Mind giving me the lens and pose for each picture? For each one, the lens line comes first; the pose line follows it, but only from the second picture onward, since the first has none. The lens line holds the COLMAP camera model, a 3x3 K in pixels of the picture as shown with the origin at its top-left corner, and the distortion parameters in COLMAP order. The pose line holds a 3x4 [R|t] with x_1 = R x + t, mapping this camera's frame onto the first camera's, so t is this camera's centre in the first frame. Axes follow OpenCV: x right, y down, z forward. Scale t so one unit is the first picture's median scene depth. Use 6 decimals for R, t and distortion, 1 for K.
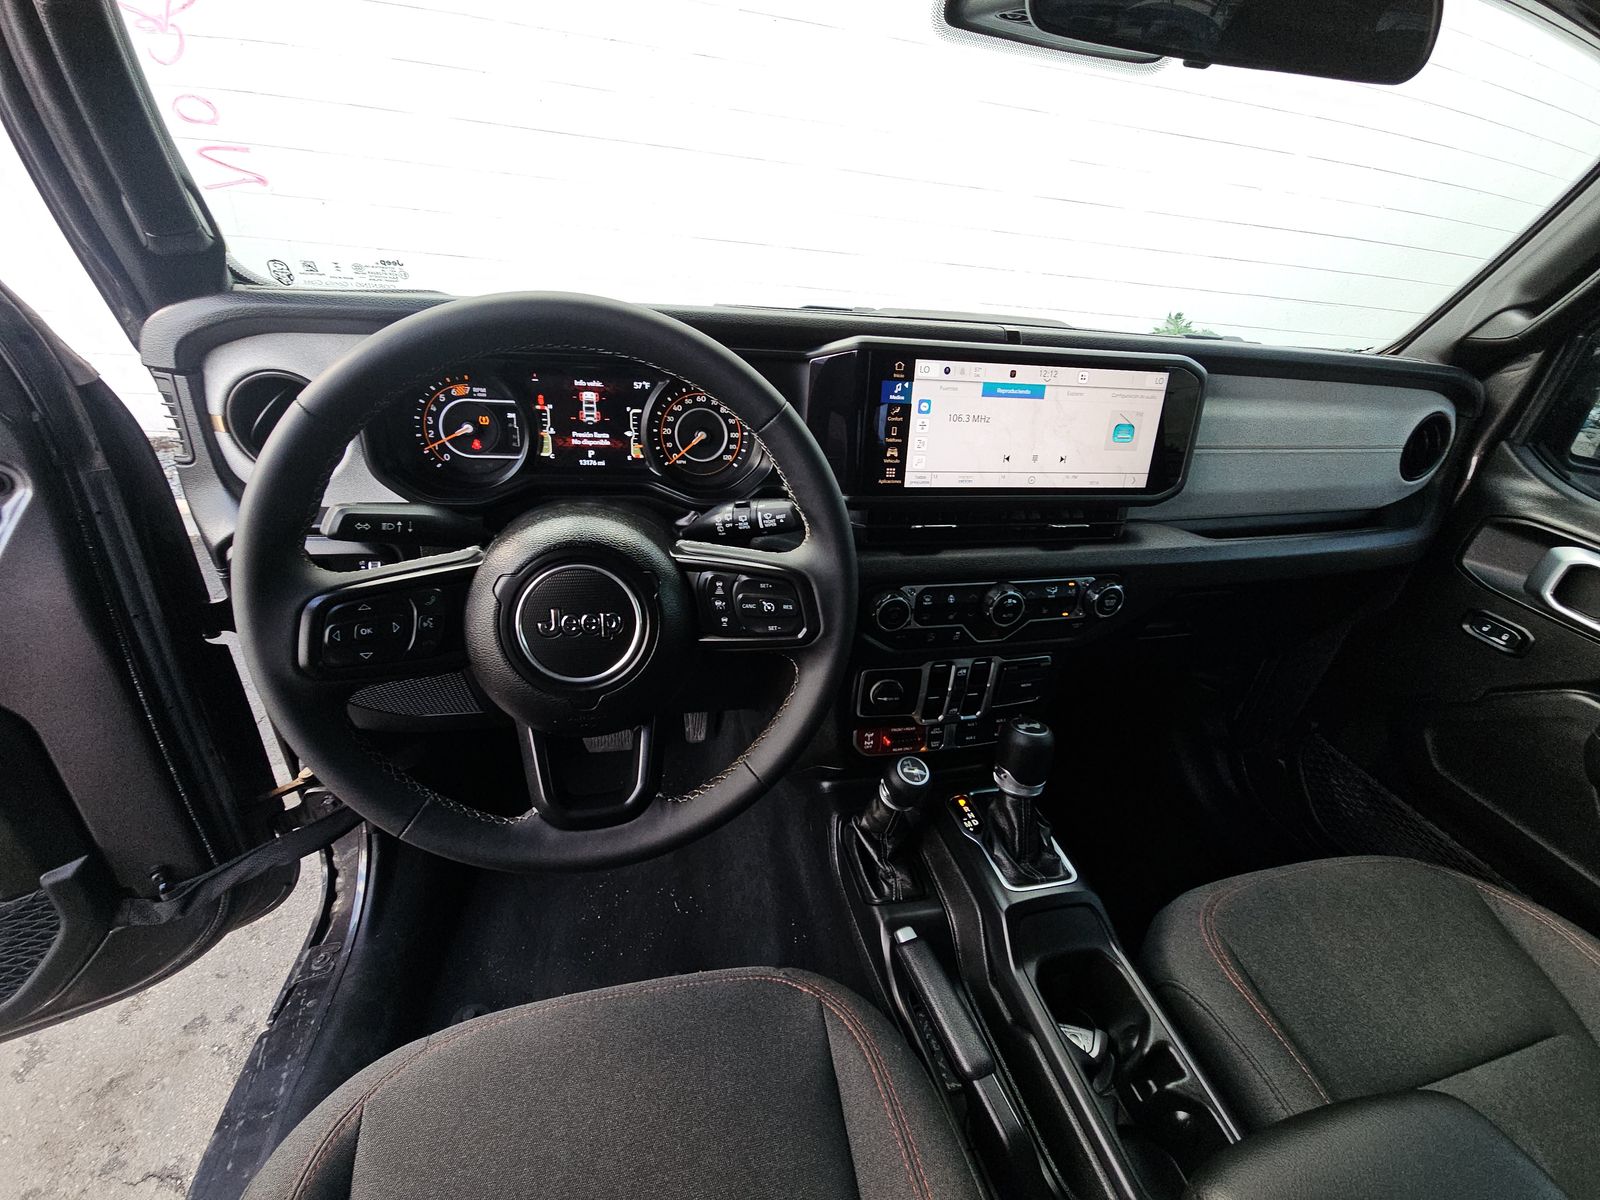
lens RADIAL K [[654.0, 0, 797.9], [0, 654.0, 601.4], [0, 0, 1]] dist [0.000735, -0.000400]
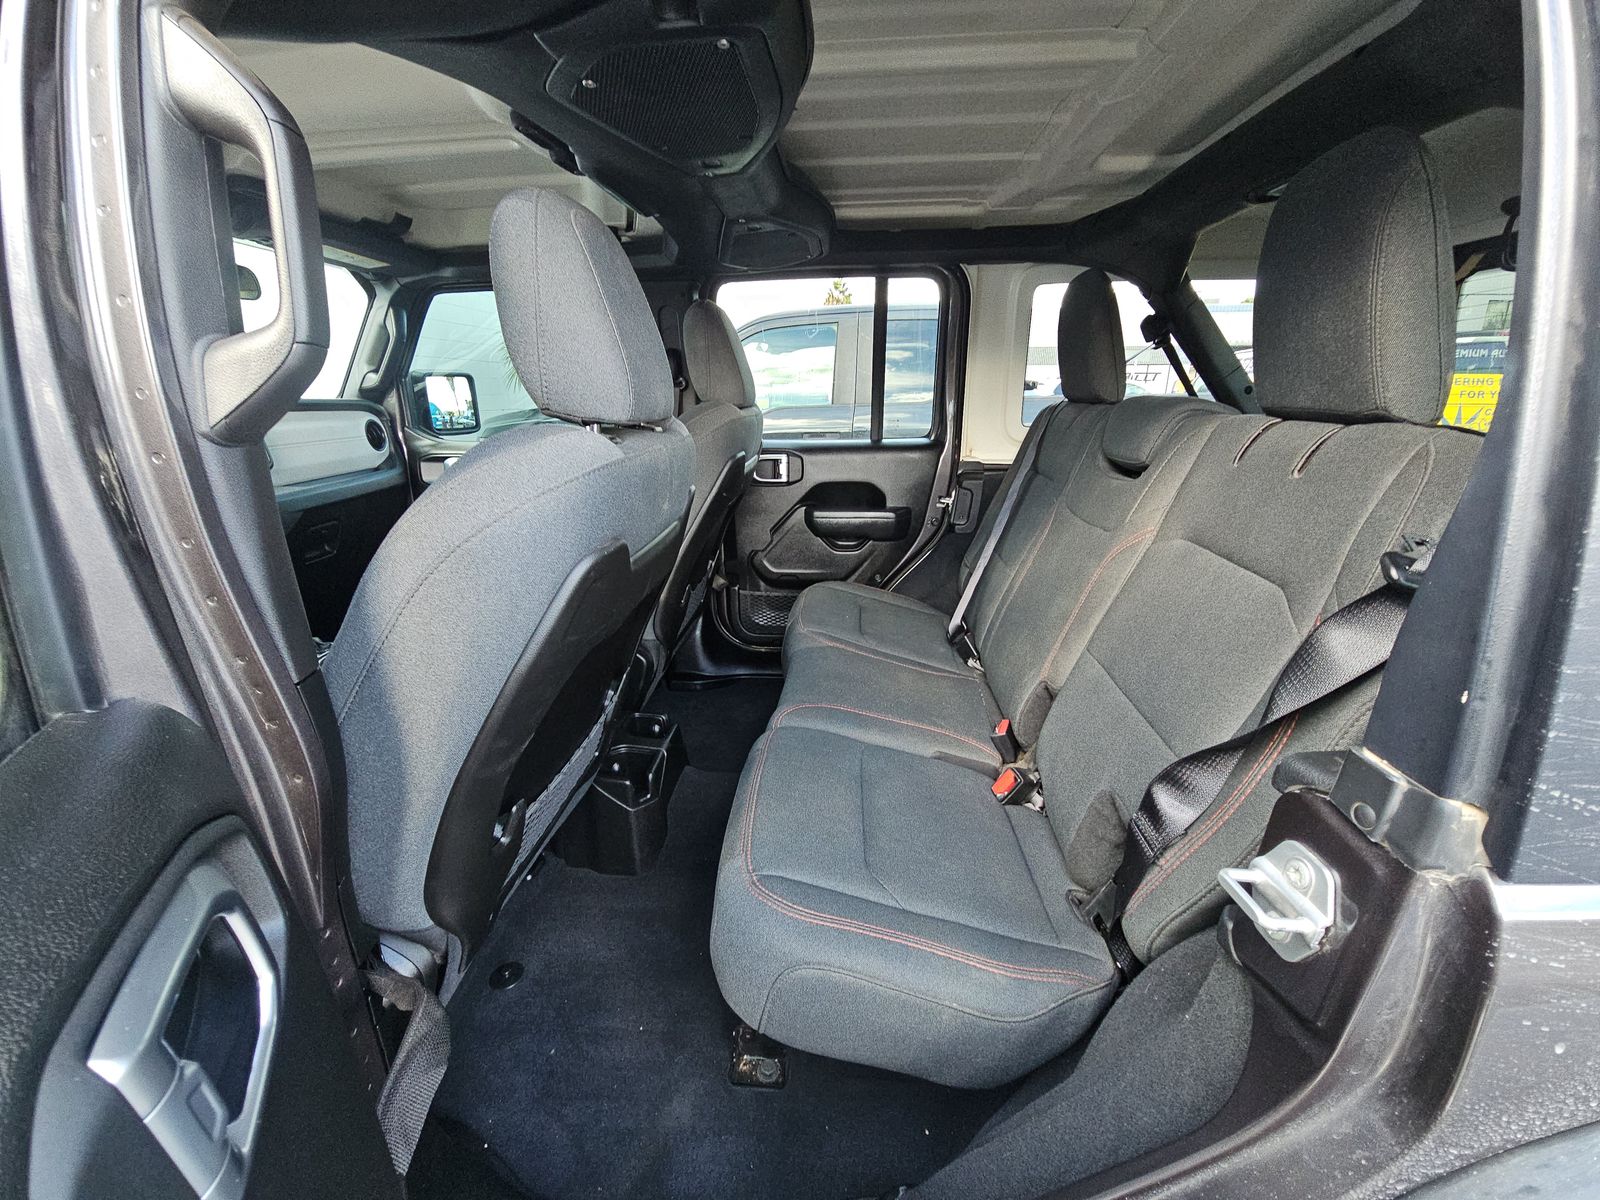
lens RADIAL K [[654.0, 0, 797.9], [0, 654.0, 601.4], [0, 0, 1]] dist [0.000735, -0.000400]
pose [[0.313768, -0.403837, 0.859340, -0.908052], [0.489908, 0.844126, 0.217809, 0.588258], [-0.813351, 0.352656, 0.462703, -1.255779]]
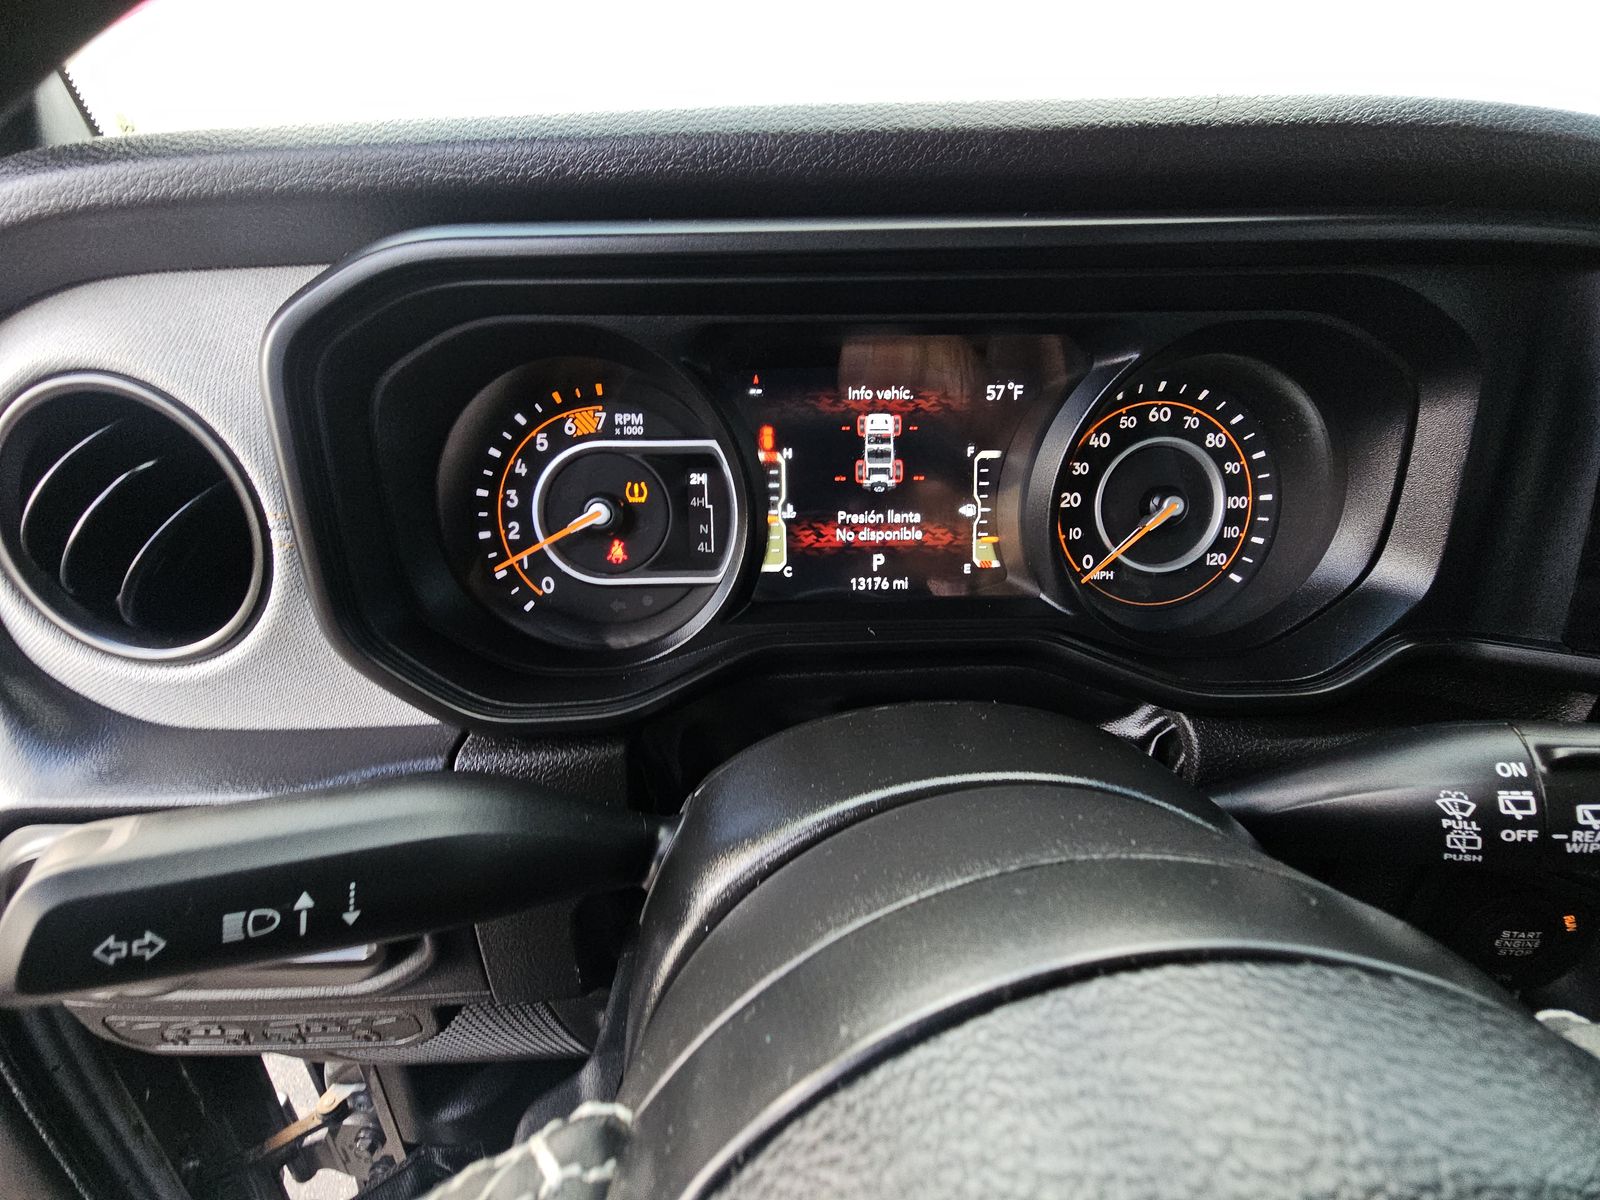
lens RADIAL K [[654.0, 0, 797.9], [0, 654.0, 601.4], [0, 0, 1]] dist [0.000735, -0.000400]
pose [[0.982482, -0.018719, -0.185412, -0.295806], [-0.003670, 0.992806, -0.119680, -0.155404], [0.186319, 0.118264, 0.975345, 0.606908]]
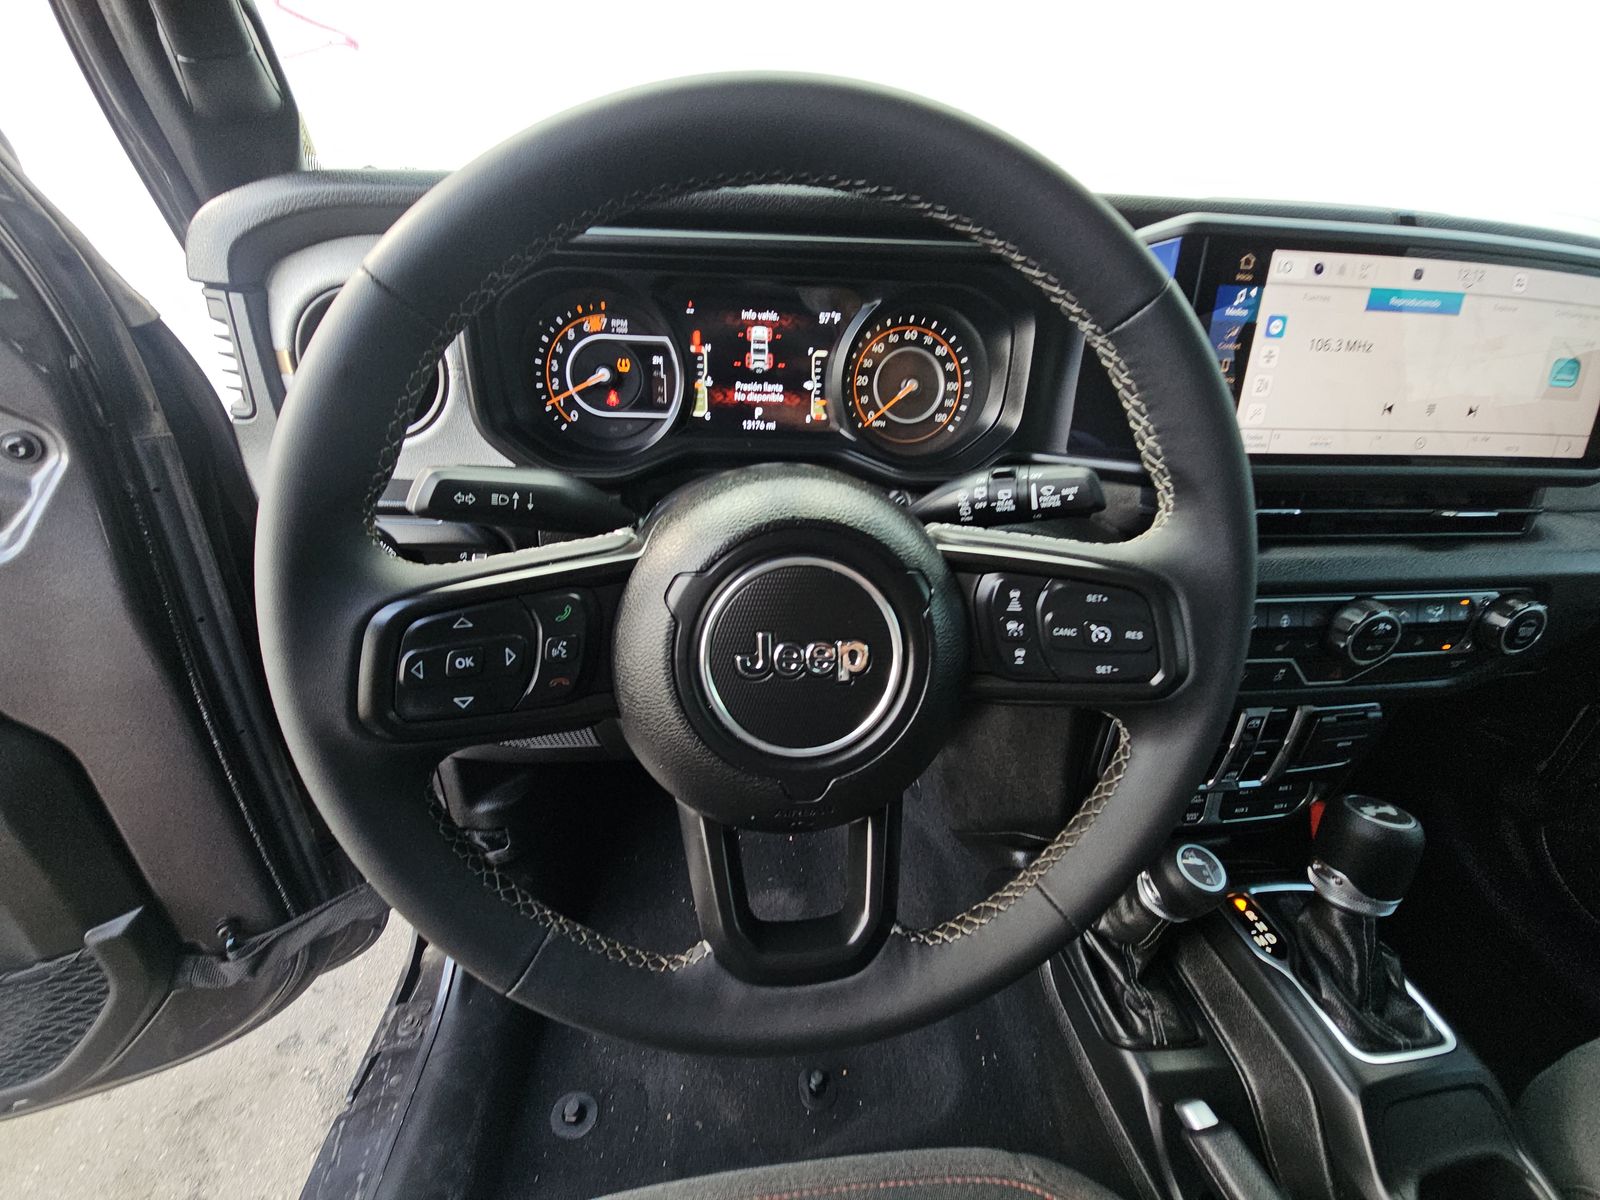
lens RADIAL K [[651.9, 0, 800.0], [0, 651.9, 600.0], [0, 0, 1]] dist [0.000044, 0.000351]
pose [[0.993251, 0.018947, -0.114429, -0.185418], [-0.020435, 0.999721, -0.011850, -0.007606], [0.114172, 0.014108, 0.993361, 0.284927]]
